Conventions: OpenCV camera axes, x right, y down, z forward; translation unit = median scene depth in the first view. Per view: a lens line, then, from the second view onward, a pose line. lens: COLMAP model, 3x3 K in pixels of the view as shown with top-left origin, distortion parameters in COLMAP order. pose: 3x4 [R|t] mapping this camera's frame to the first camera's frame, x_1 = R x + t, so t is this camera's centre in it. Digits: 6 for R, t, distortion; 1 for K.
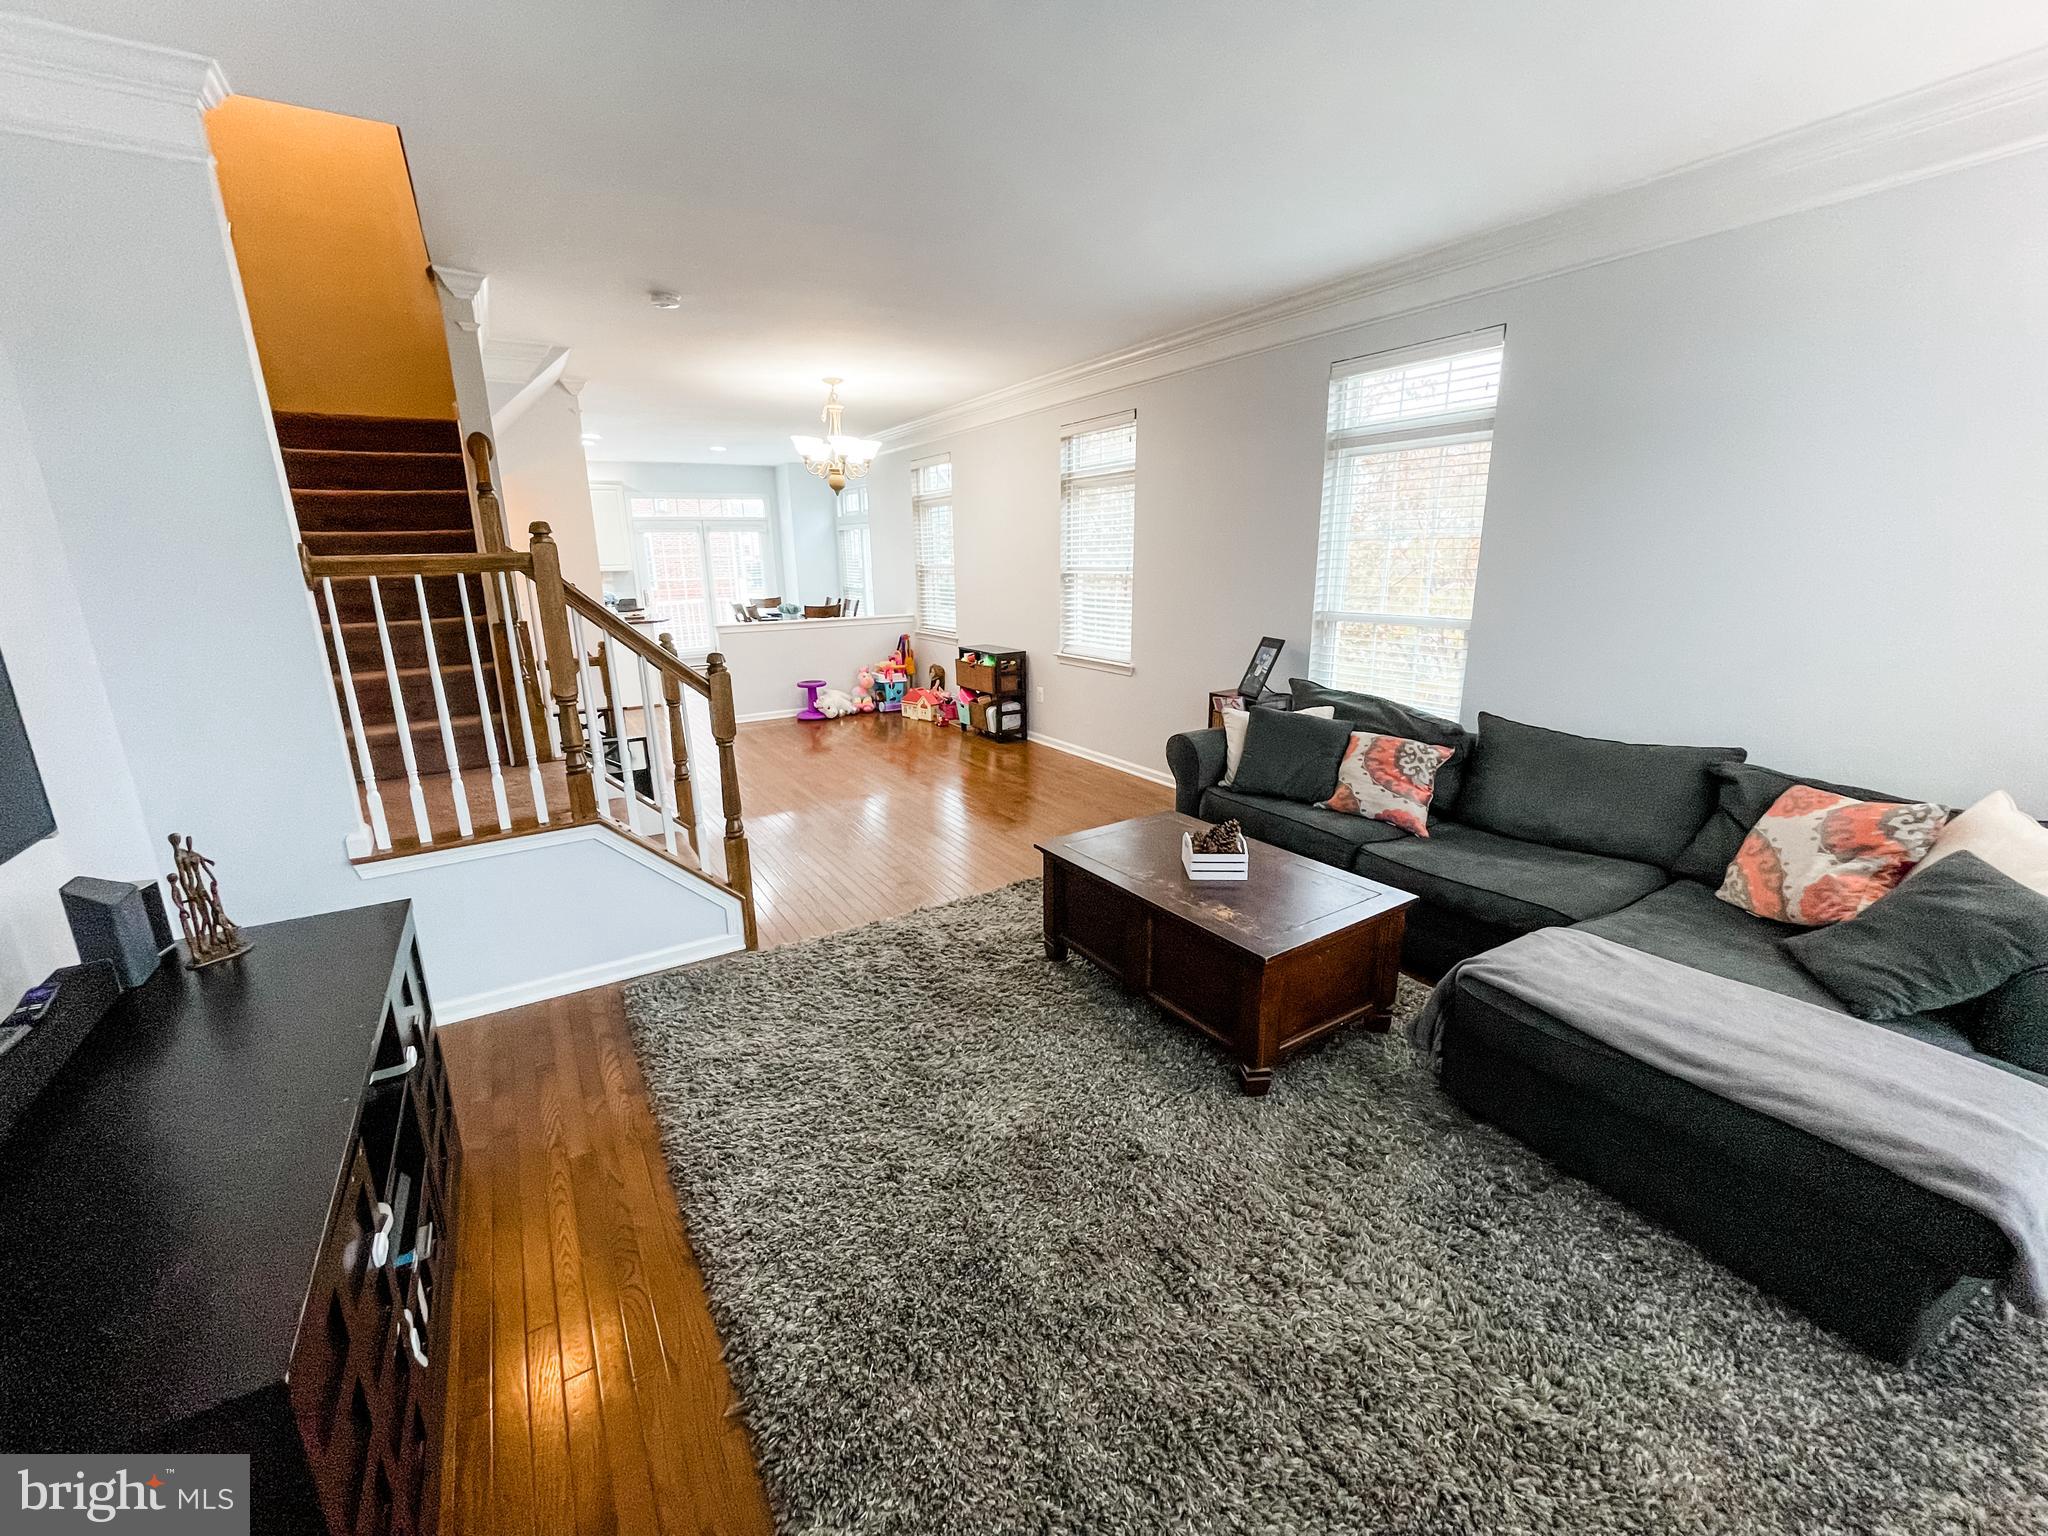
lens RADIAL K [[826.7, 0, 1015.6], [0, 826.7, 766.2], [0, 0, 1]] dist [-0.002106, 0.000672]
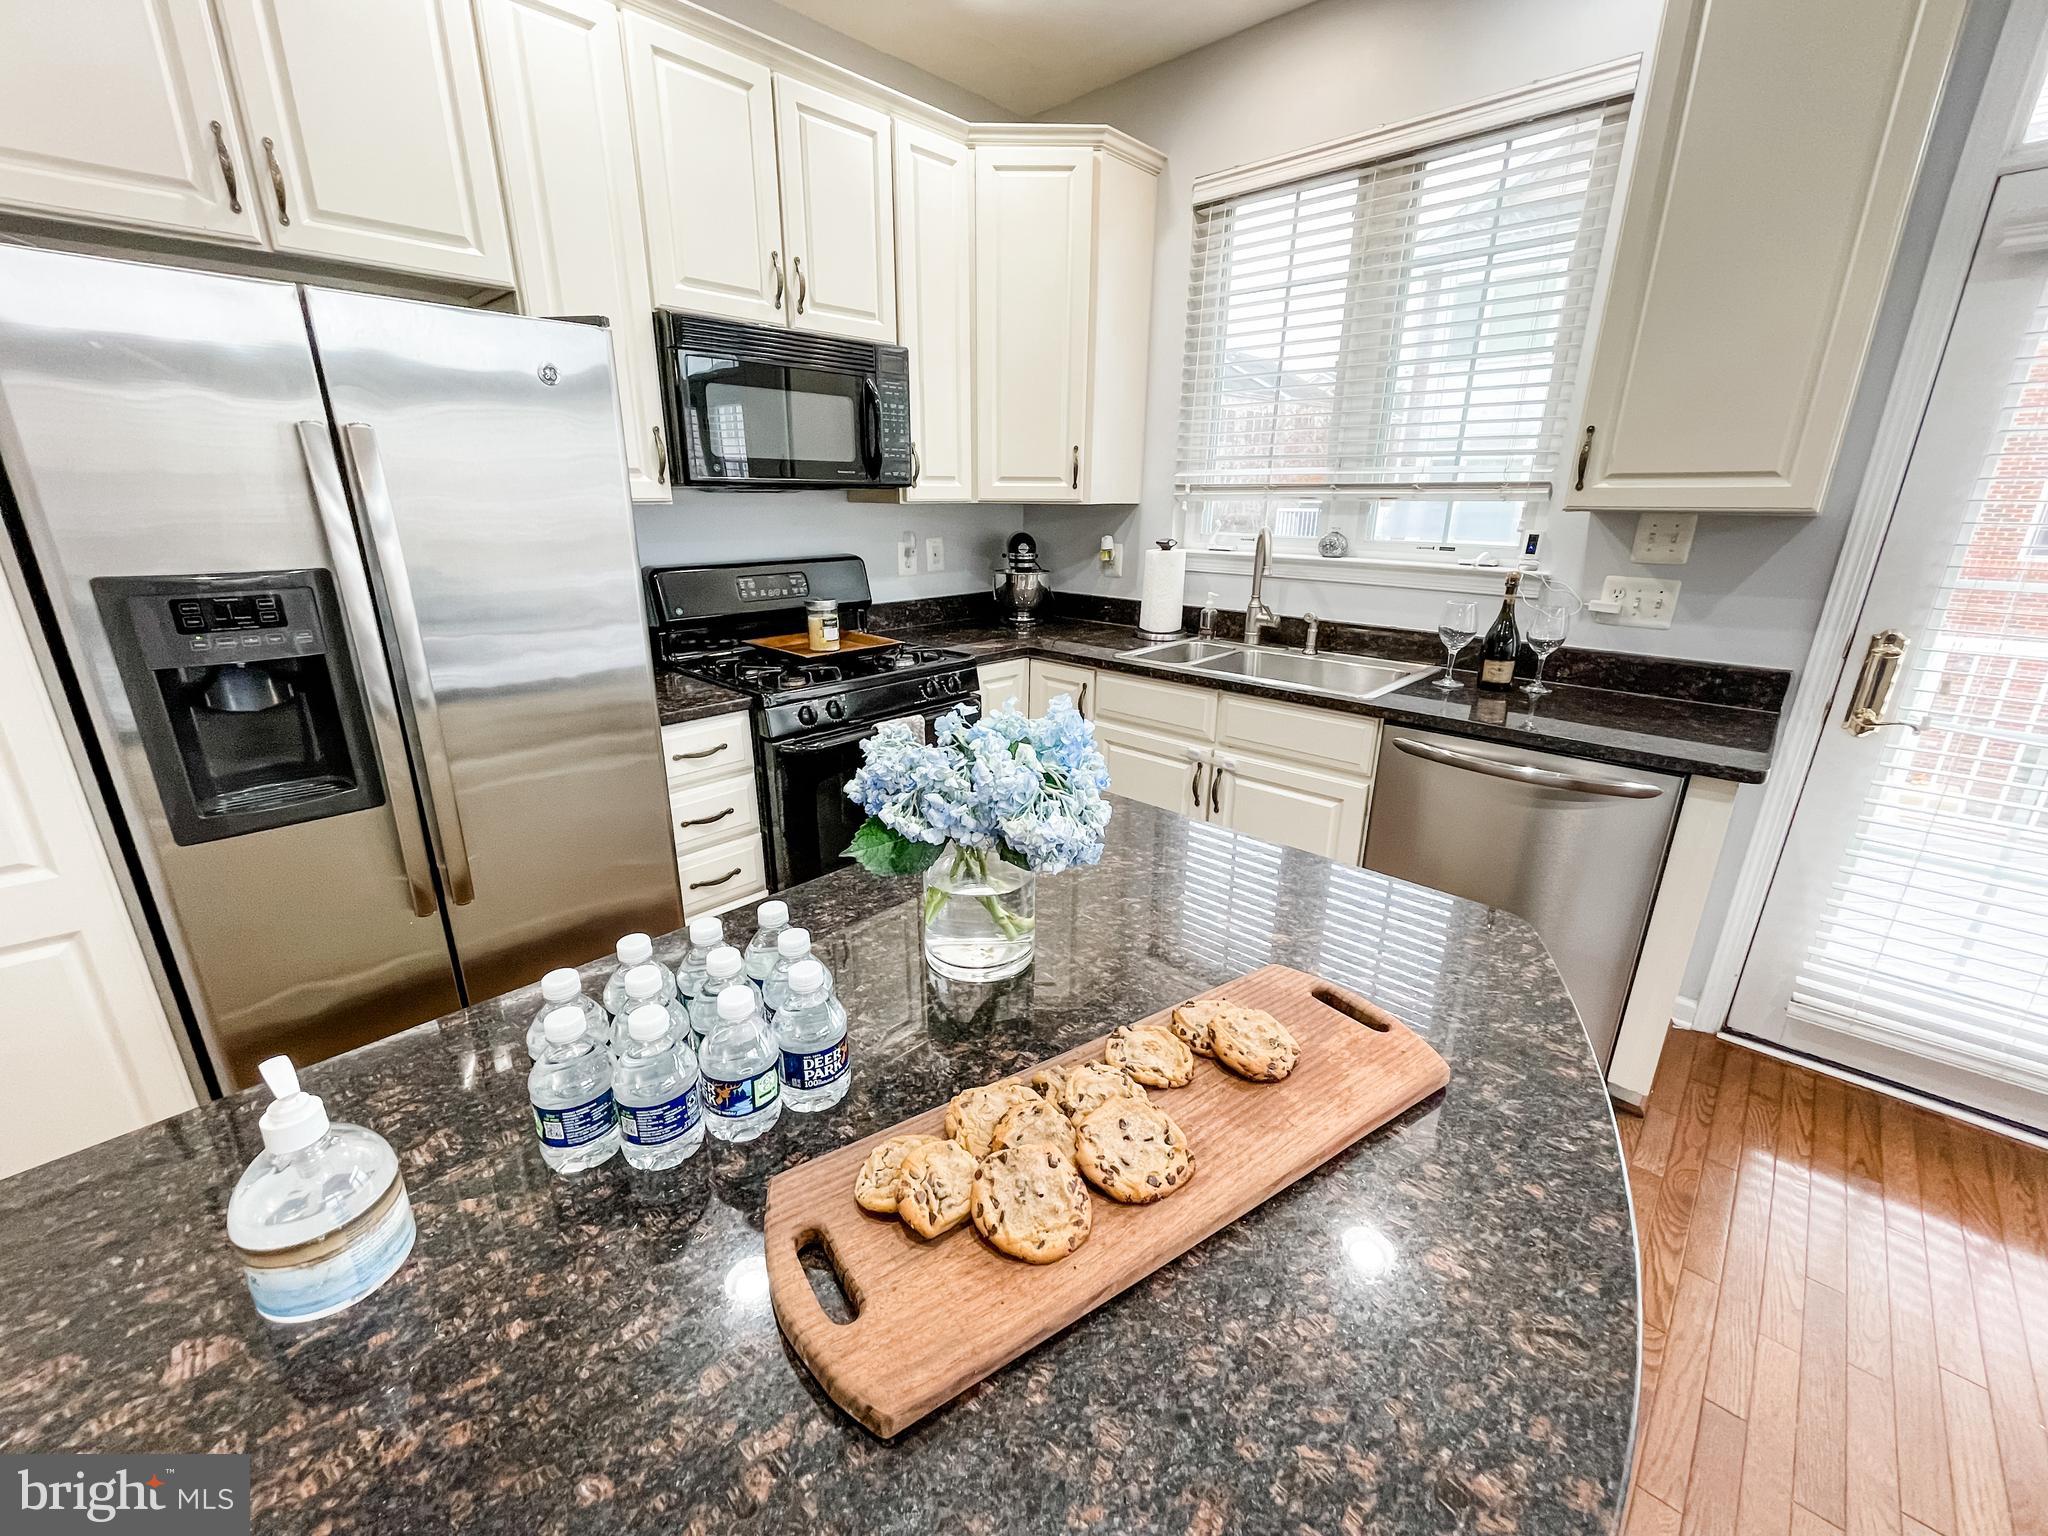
lens RADIAL K [[826.7, 0, 1012.3], [0, 826.7, 765.3], [0, 0, 1]] dist [-0.002106, 0.000672]
pose [[0.251587, 0.321582, -0.912847, -0.598723], [-0.256024, 0.931699, 0.257661, -0.336240], [0.933357, 0.168886, 0.316736, 1.423014]]
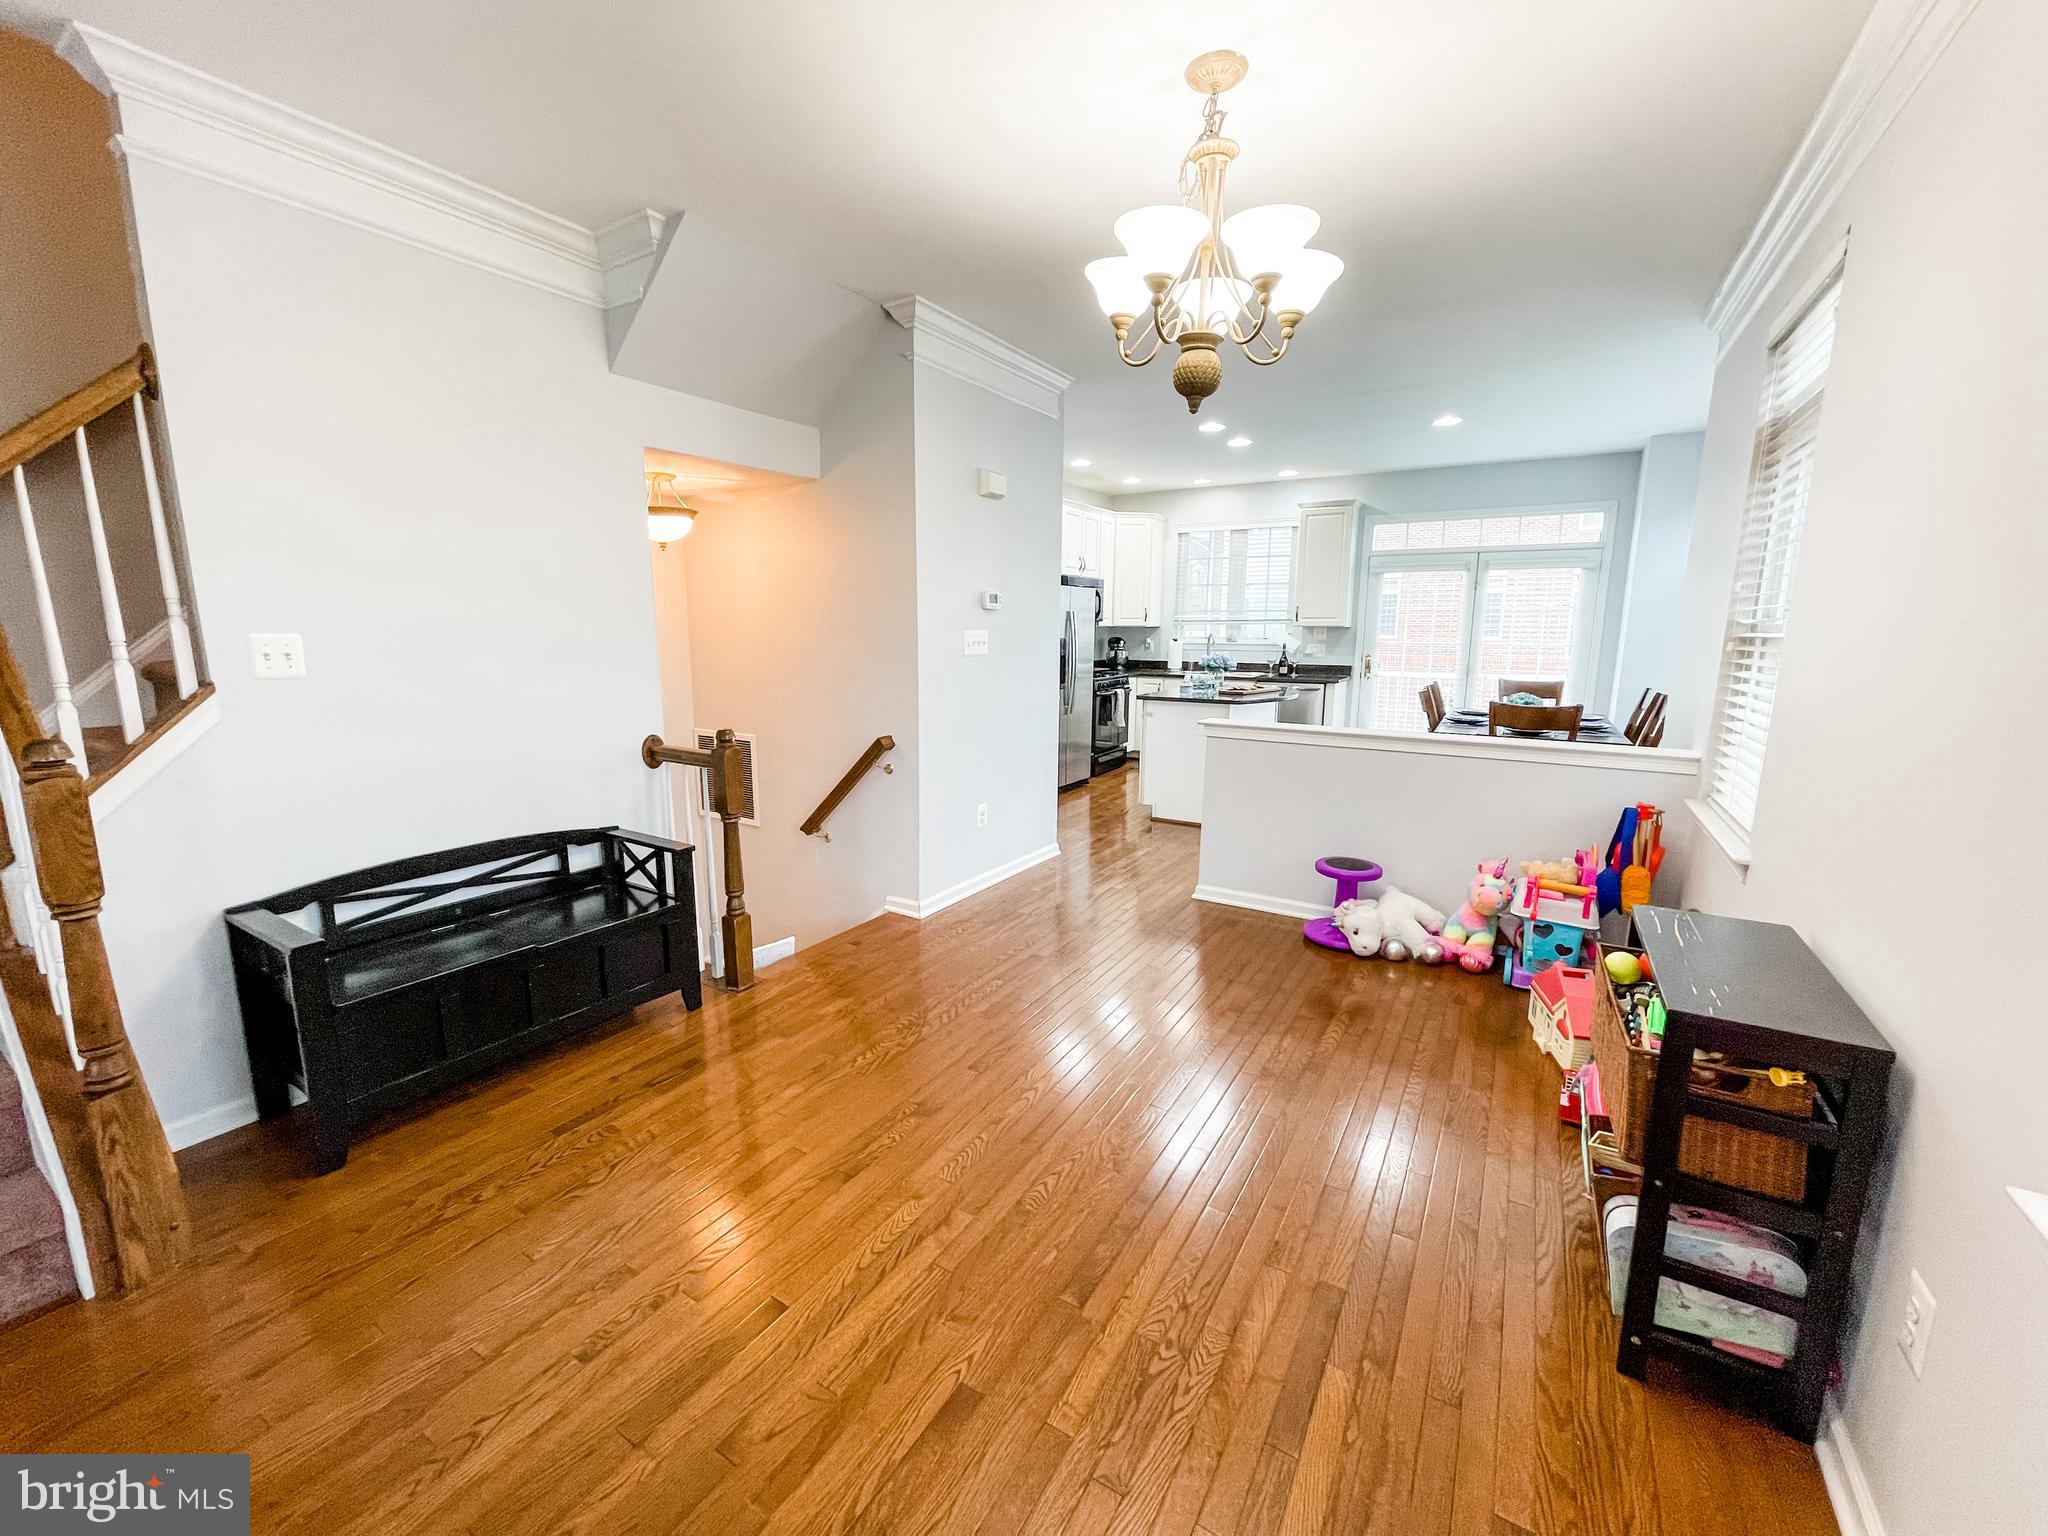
lens RADIAL K [[826.7, 0, 1015.6], [0, 826.7, 761.4], [0, 0, 1]] dist [-0.002106, 0.000672]
pose [[0.440679, 0.168431, -0.881722, 0.088657], [-0.235908, 0.969443, 0.067284, -0.186560], [0.866112, 0.178354, 0.466947, 0.789197]]
